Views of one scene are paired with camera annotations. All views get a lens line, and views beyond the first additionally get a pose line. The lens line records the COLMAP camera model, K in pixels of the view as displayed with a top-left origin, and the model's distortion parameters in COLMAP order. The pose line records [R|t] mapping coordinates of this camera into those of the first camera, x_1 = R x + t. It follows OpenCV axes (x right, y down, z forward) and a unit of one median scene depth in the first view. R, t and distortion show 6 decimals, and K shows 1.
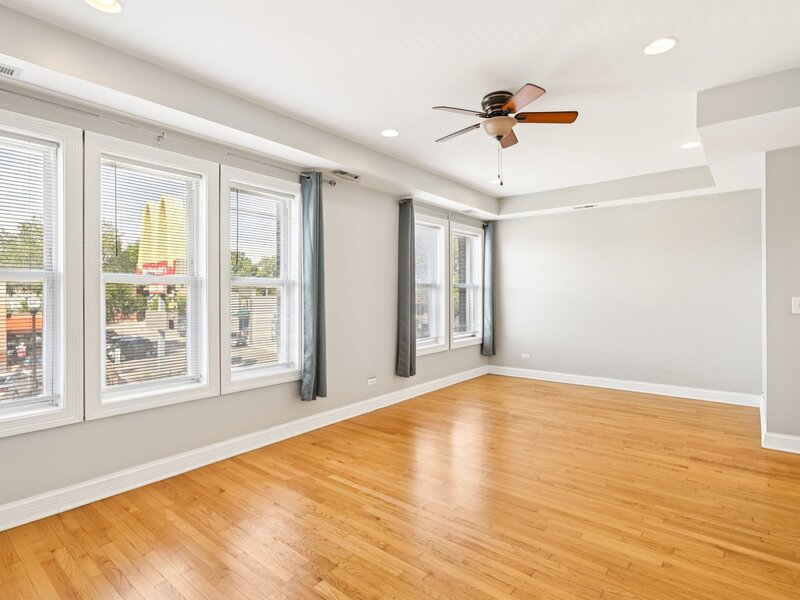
lens RADIAL K [[410.4, 0, 396.8], [0, 410.4, 297.3], [0, 0, 1]] dist [-0.002235, 0.000432]
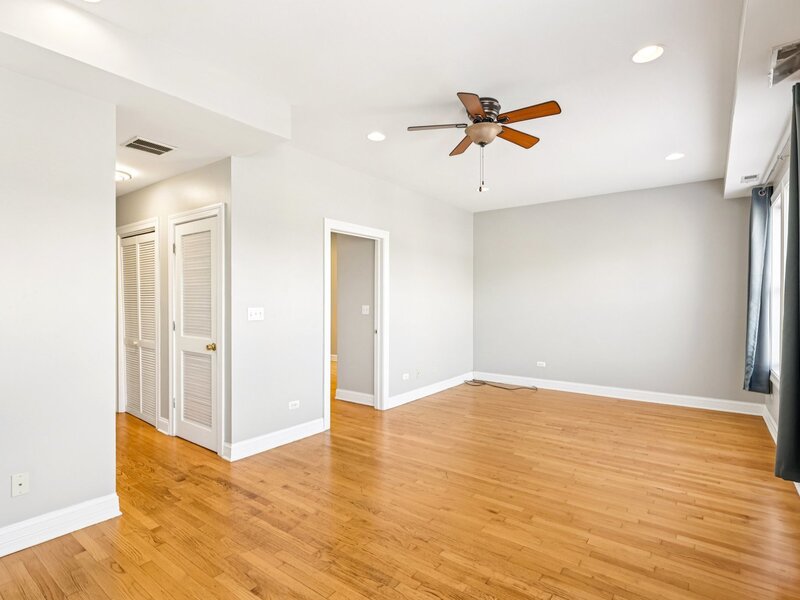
lens RADIAL K [[410.4, 0, 396.8], [0, 410.4, 297.3], [0, 0, 1]] dist [-0.002235, 0.000432]
pose [[-0.999214, 0.002305, -0.039575, 0.385470], [0.002270, 0.999997, 0.000920, -0.013946], [0.039577, 0.000830, -0.999216, 1.540974]]
